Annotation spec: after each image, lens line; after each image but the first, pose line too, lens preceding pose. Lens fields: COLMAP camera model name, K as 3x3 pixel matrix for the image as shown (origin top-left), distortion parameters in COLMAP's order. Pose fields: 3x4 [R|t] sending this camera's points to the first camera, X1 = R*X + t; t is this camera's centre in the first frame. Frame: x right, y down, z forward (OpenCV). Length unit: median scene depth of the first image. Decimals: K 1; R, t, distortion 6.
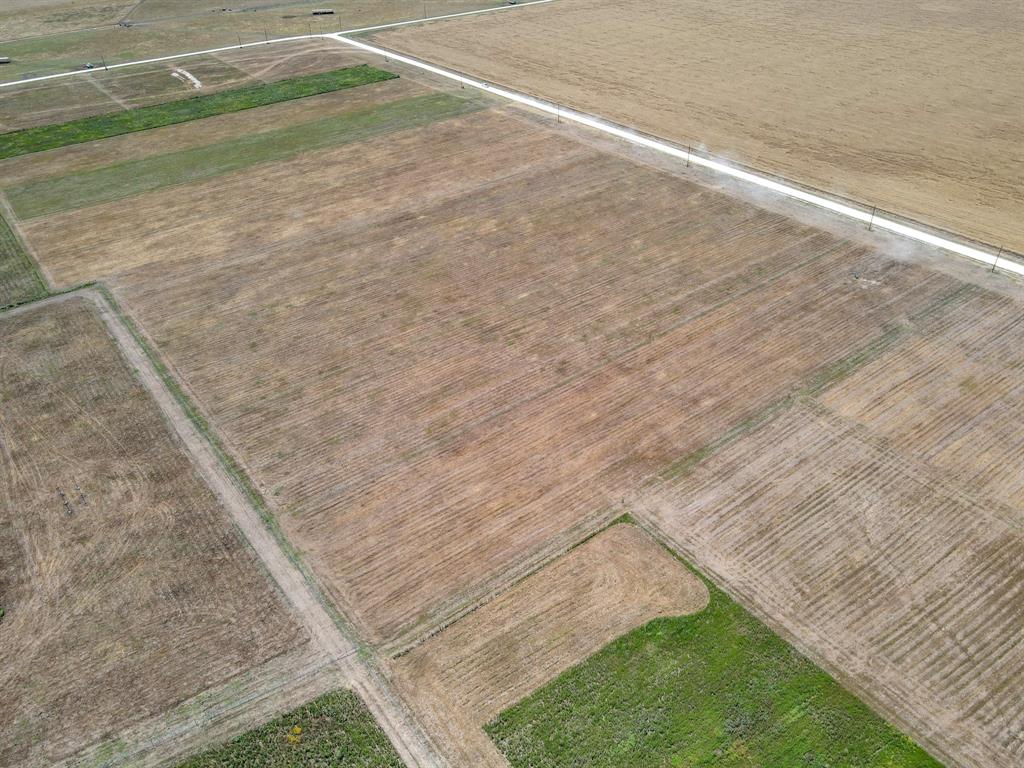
lens RADIAL K [[753.3, 0, 512.4], [0, 753.3, 387.8], [0, 0, 1]] dist [-0.006022, 0.036472]
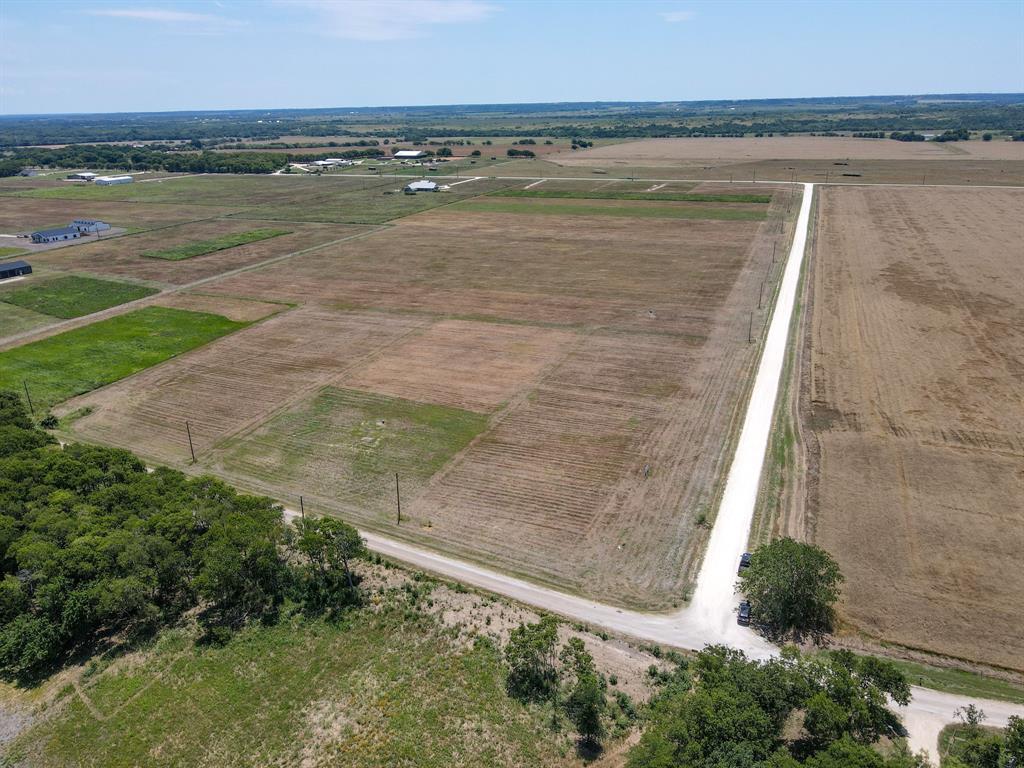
lens RADIAL K [[753.3, 0, 512.4], [0, 753.3, 387.8], [0, 0, 1]] dist [-0.006022, 0.036472]
pose [[0.513743, 0.314510, -0.798218, 1.130230], [-0.501842, 0.864777, 0.017744, 0.028719], [0.695862, 0.391464, 0.602107, 0.211649]]
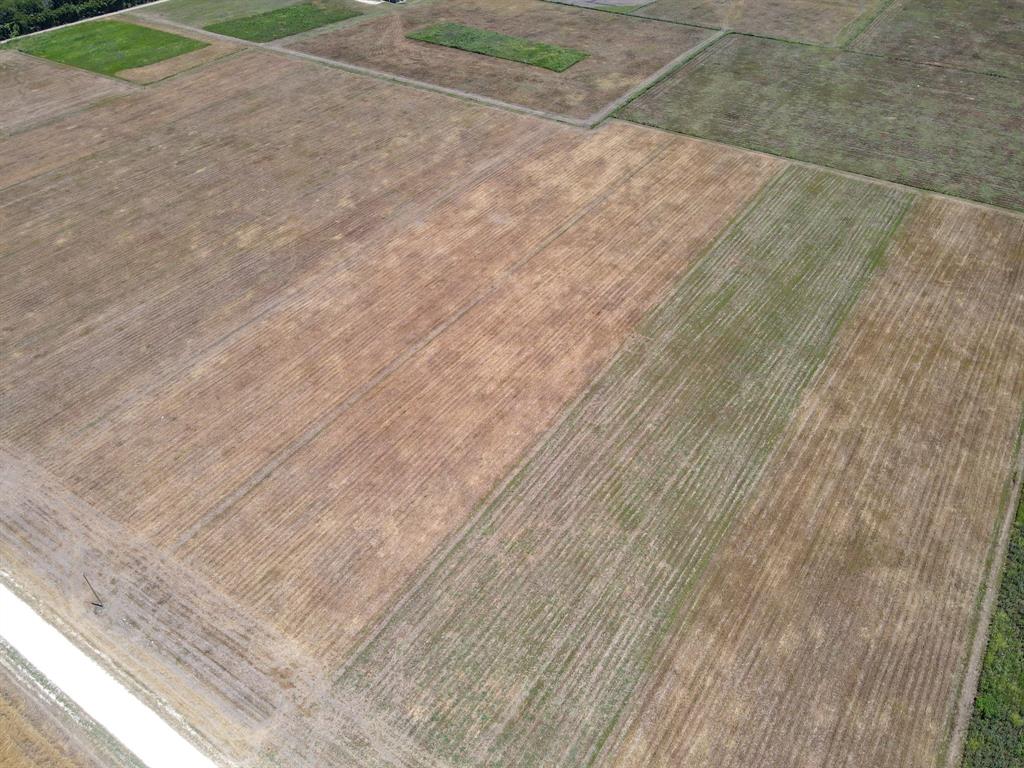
lens RADIAL K [[753.3, 0, 512.4], [0, 753.3, 387.8], [0, 0, 1]] dist [-0.006022, 0.036472]
pose [[-0.947854, 0.233727, -0.216666, -0.091336], [-0.161934, 0.232348, 0.959058, -1.033972], [0.274500, 0.944132, -0.182384, 1.424239]]
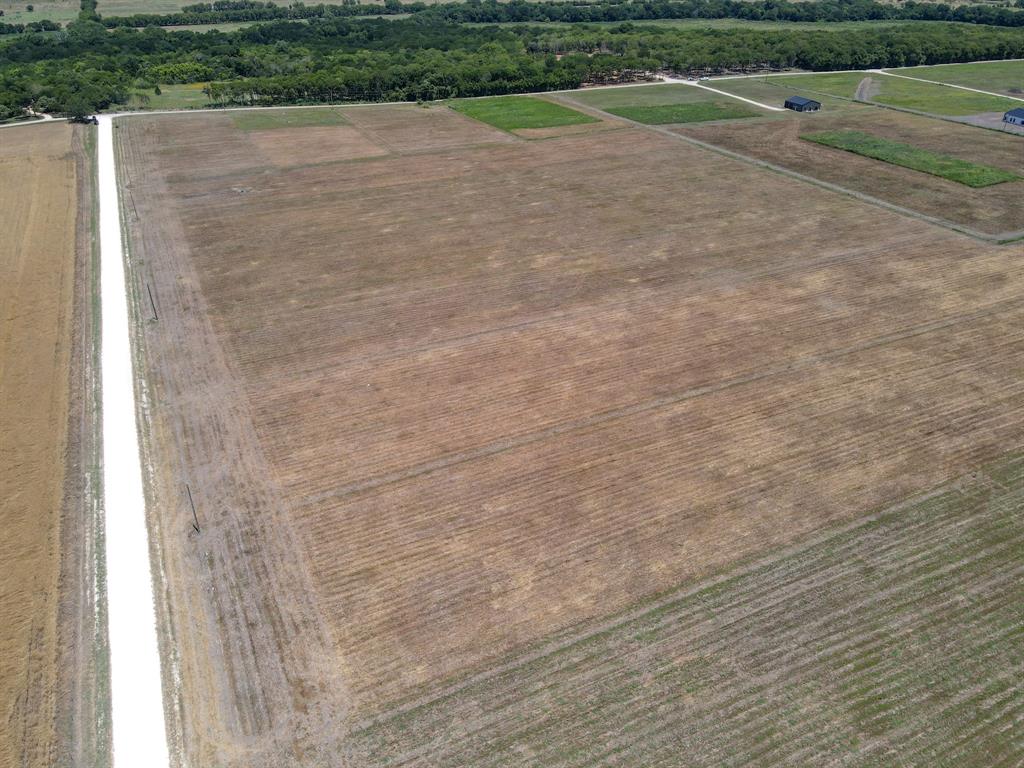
lens RADIAL K [[753.3, 0, 512.4], [0, 753.3, 387.8], [0, 0, 1]] dist [-0.006022, 0.036472]
pose [[-0.977618, -0.084525, 0.192664, -0.162877], [0.144112, 0.398153, 0.905928, -0.886427], [-0.153283, 0.913417, -0.377060, 1.454914]]
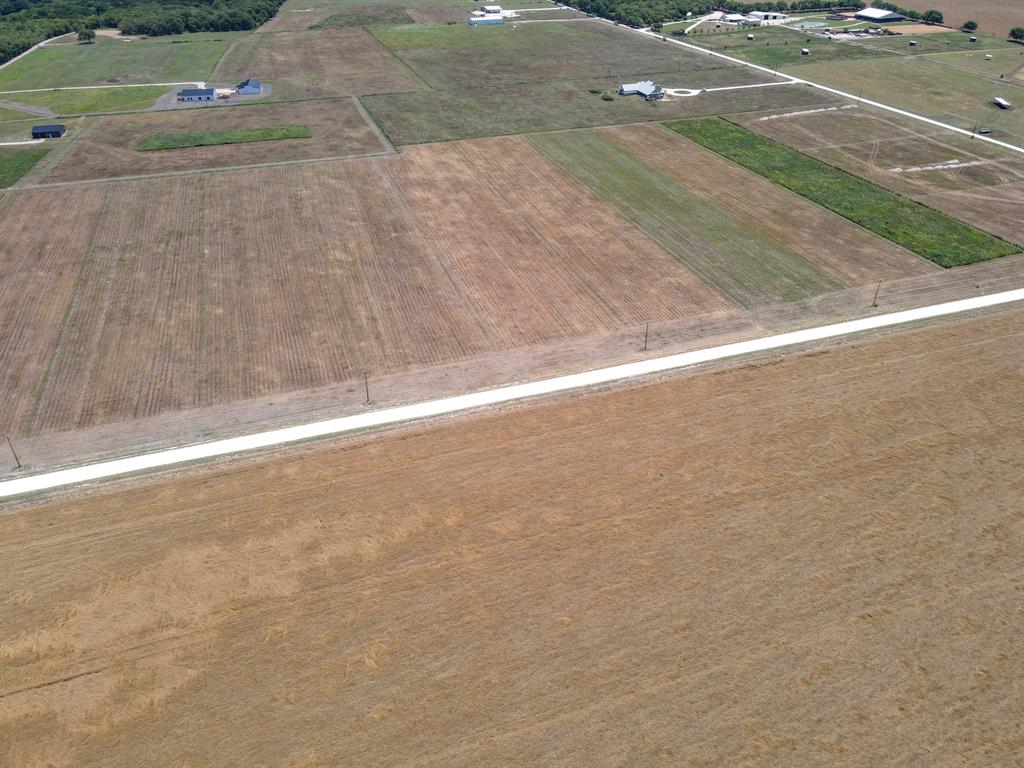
lens RADIAL K [[753.3, 0, 512.4], [0, 753.3, 387.8], [0, 0, 1]] dist [-0.006022, 0.036472]
pose [[-0.328173, 0.541028, -0.774333, 0.812150], [-0.548631, 0.558135, 0.622487, -0.911849], [0.768965, 0.629106, 0.113660, 1.213468]]
